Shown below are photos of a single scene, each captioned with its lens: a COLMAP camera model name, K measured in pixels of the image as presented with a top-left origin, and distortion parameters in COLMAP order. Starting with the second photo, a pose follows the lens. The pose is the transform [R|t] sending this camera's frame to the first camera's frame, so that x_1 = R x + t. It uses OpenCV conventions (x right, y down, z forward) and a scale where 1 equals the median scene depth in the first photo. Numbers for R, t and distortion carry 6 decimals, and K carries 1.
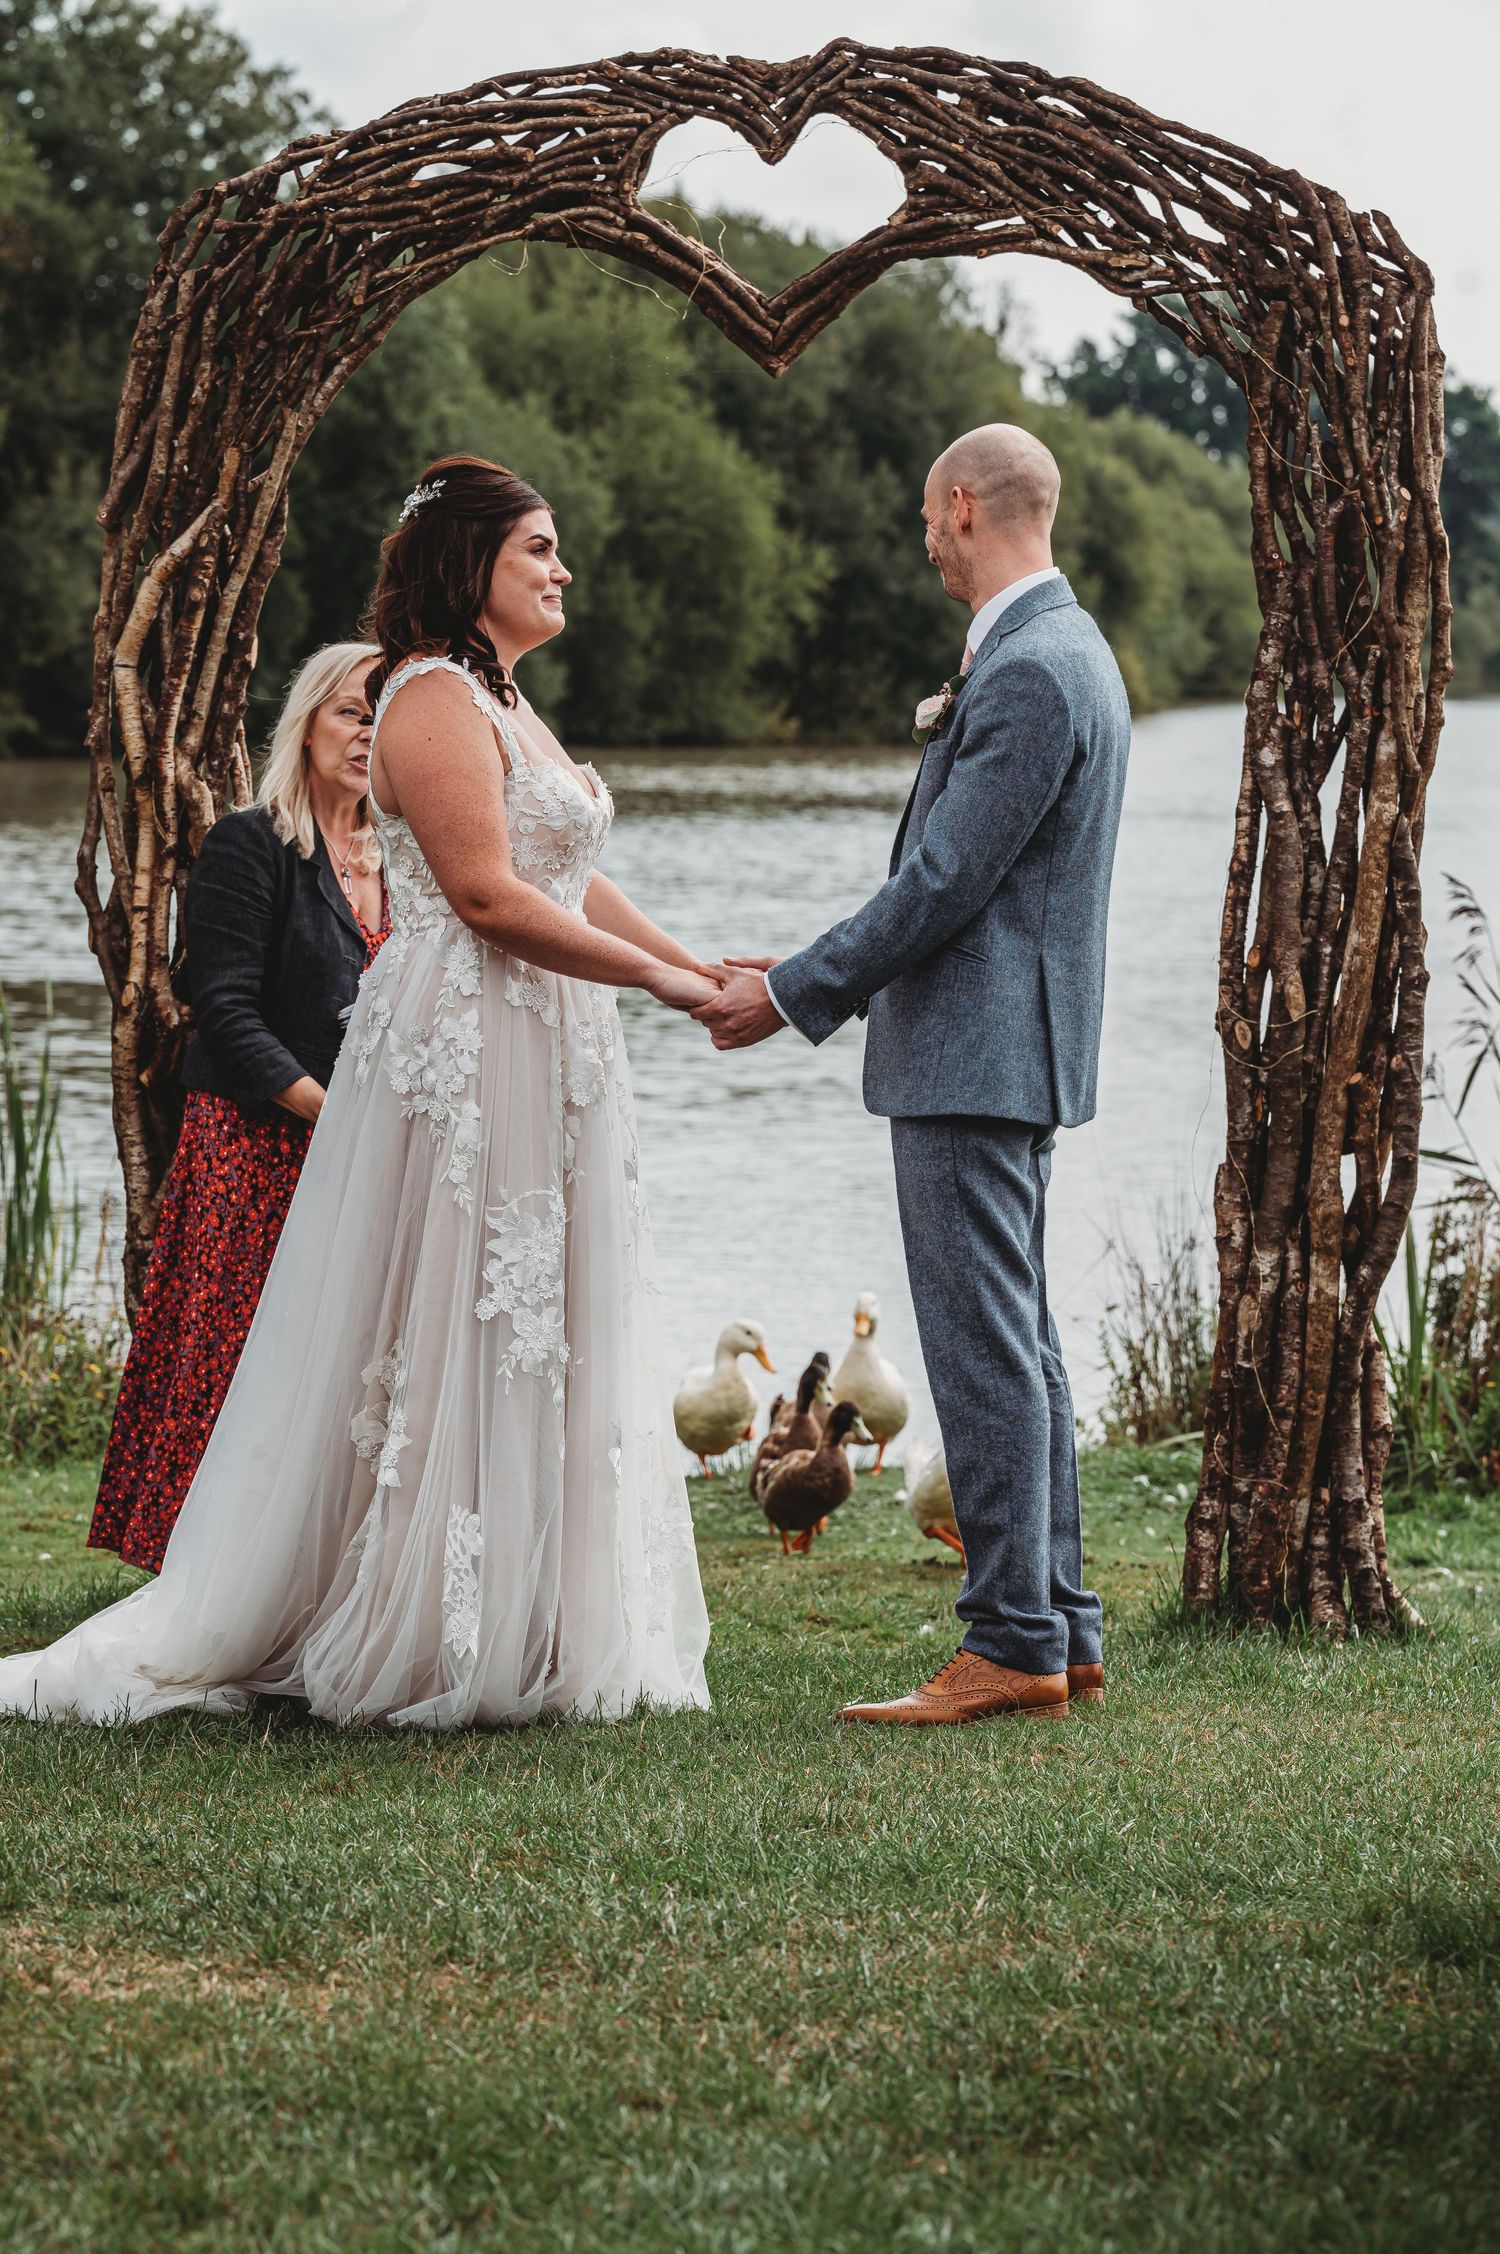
lens RADIAL K [[8085.6, 0, 750.0], [0, 8085.6, 1127.0], [0, 0, 1]] dist [-0.054773, 0.754119]
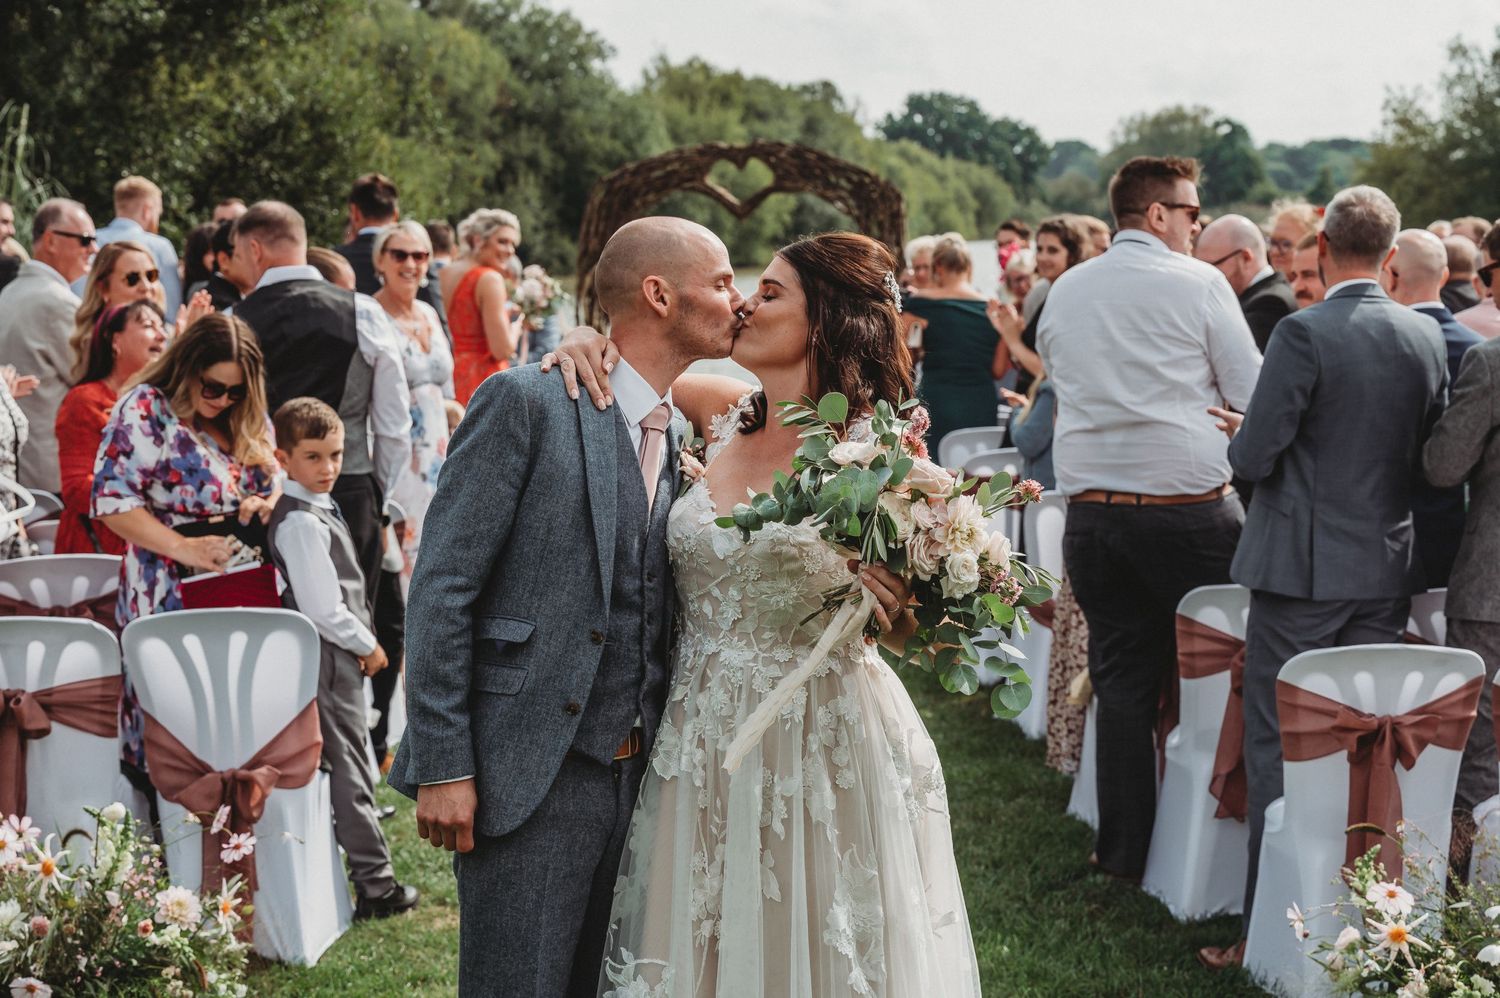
lens RADIAL K [[2928.2, 0, 750.0], [0, 2928.2, 499.0], [0, 0, 1]] dist [0.012396, 0.106099]
pose [[0.999797, -0.018430, -0.008168, 0.016488], [0.018692, 0.999275, 0.033181, -0.002863], [0.007551, -0.033327, 0.999416, -0.479622]]
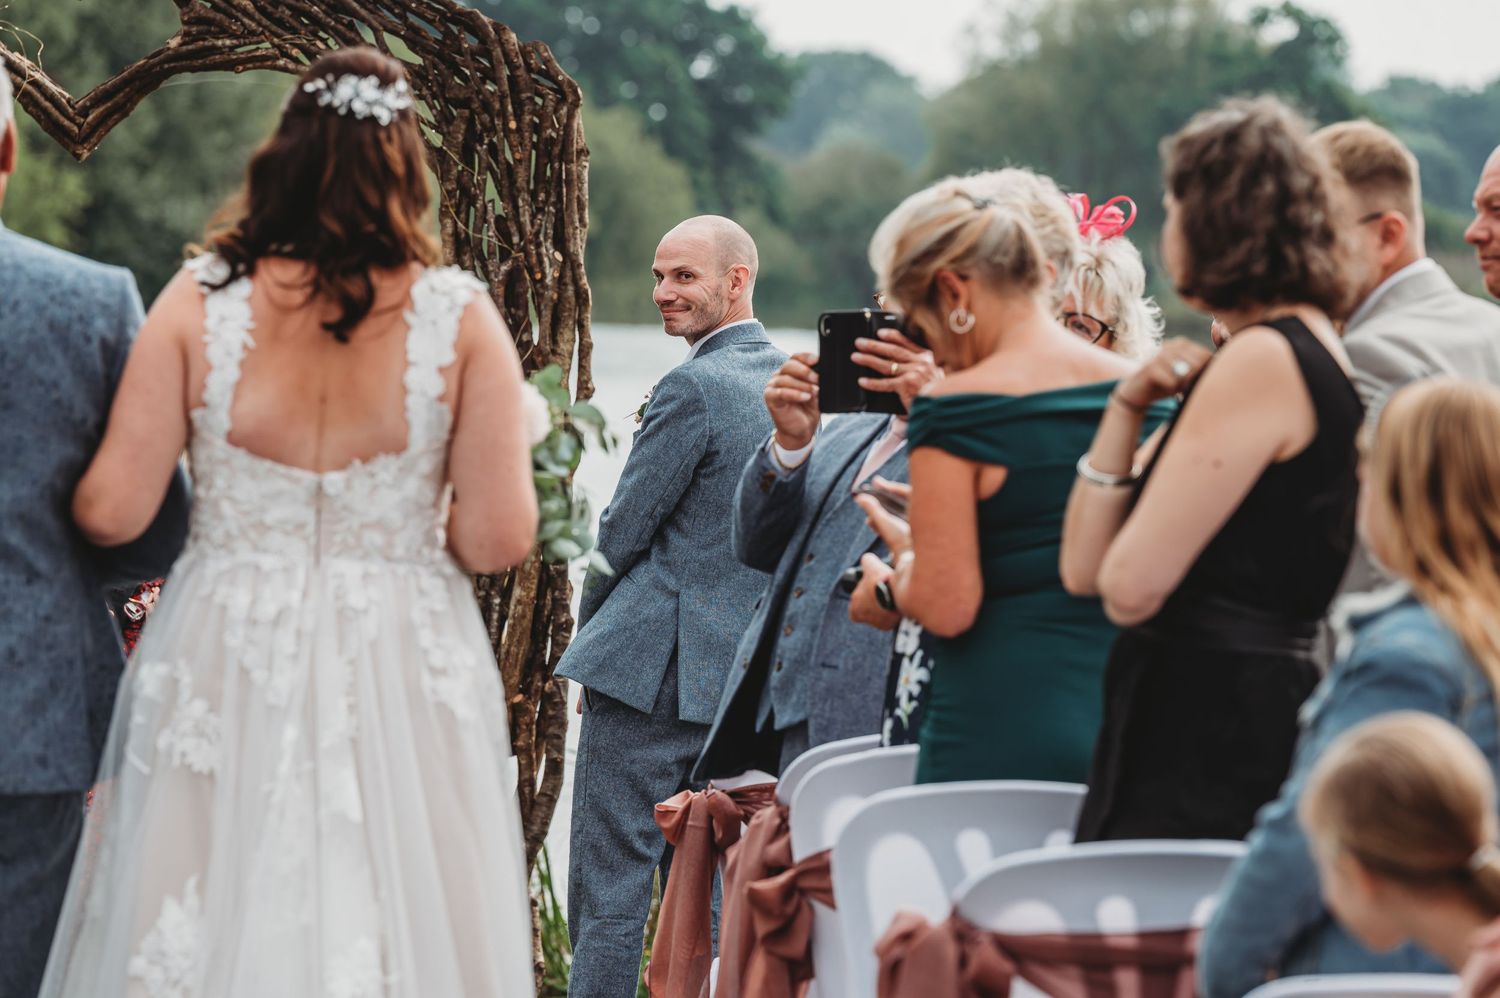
lens RADIAL K [[8344.6, 0, 750.0], [0, 8344.6, 499.0], [0, 0, 1]] dist [0.024272, -4.479133]
pose [[0.995847, 0.008589, 0.090637, -0.010952], [-0.005722, 0.999477, -0.031842, 0.004576], [-0.090863, 0.031191, 0.995375, -0.357821]]
